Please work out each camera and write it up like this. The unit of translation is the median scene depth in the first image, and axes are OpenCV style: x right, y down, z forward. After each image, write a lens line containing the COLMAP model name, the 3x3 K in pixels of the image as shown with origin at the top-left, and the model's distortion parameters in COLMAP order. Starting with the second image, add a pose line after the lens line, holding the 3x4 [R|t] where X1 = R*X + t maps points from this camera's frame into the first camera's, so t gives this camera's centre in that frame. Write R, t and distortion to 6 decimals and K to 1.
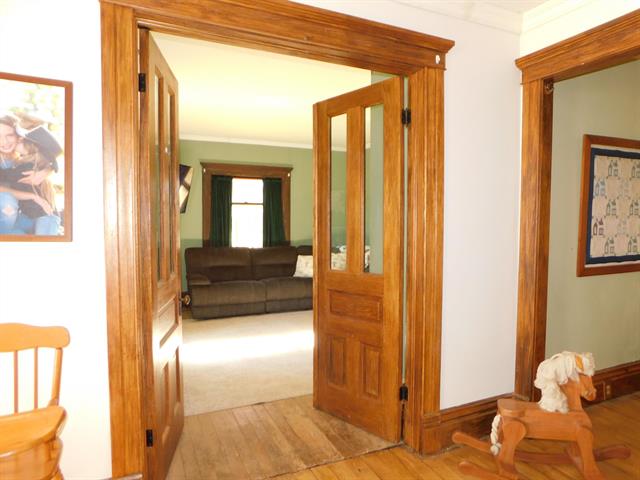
lens RADIAL K [[429.6, 0, 320.6], [0, 429.6, 237.9], [0, 0, 1]] dist [-0.009658, -0.001535]
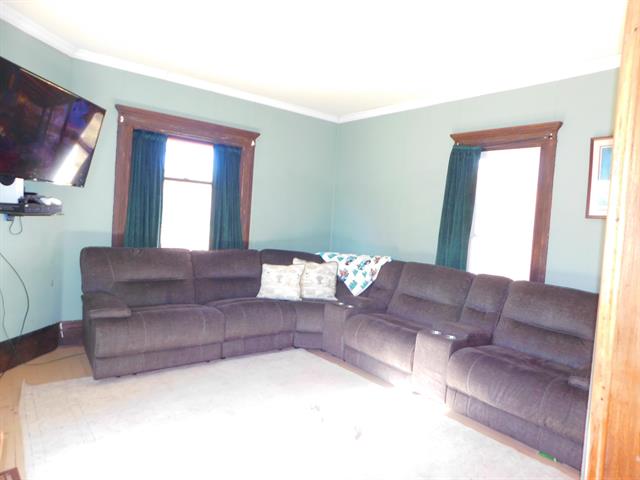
lens RADIAL K [[429.6, 0, 320.6], [0, 429.6, 237.9], [0, 0, 1]] dist [-0.009658, -0.001535]
pose [[0.968339, 0.051106, 0.244353, -0.135140], [-0.054392, 0.998497, 0.006714, -0.009953], [-0.243643, -0.019793, 0.969663, 0.337508]]
